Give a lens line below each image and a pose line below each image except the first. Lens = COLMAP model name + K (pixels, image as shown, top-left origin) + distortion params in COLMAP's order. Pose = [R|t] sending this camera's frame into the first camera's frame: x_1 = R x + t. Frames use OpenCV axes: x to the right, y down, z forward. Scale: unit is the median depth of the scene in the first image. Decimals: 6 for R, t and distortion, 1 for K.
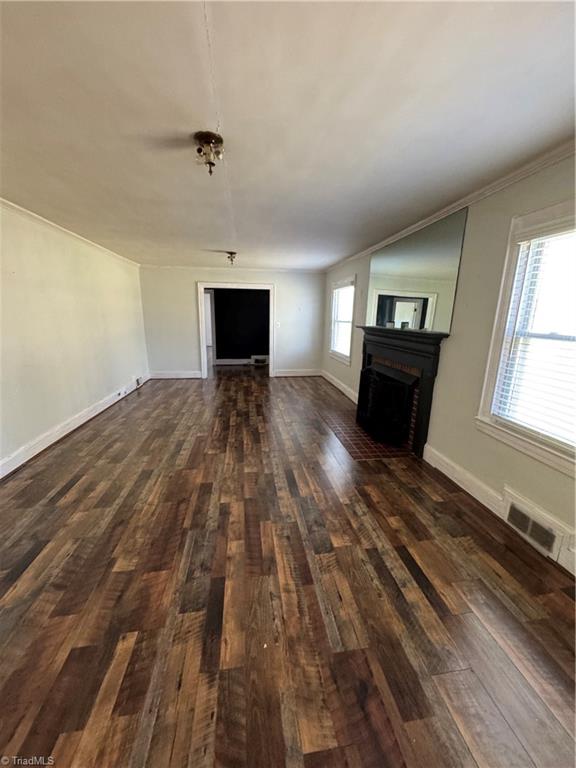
lens RADIAL K [[306.1, 0, 288.2], [0, 306.1, 385.8], [0, 0, 1]] dist [-0.001687, 0.000117]
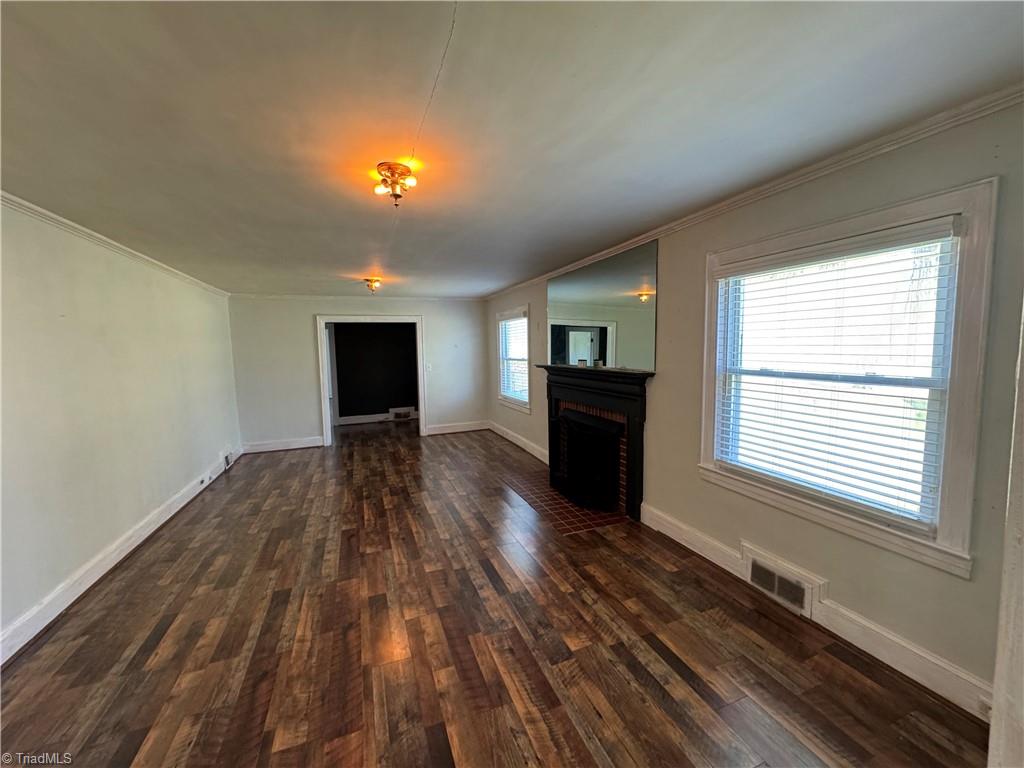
lens RADIAL K [[408.2, 0, 511.3], [0, 408.2, 383.8], [0, 0, 1]] dist [-0.001687, 0.000117]
pose [[0.975311, -0.056984, 0.213358, -0.172785], [0.085954, 0.987904, -0.129066, -0.026652], [-0.203422, 0.144219, 0.968411, -0.074223]]
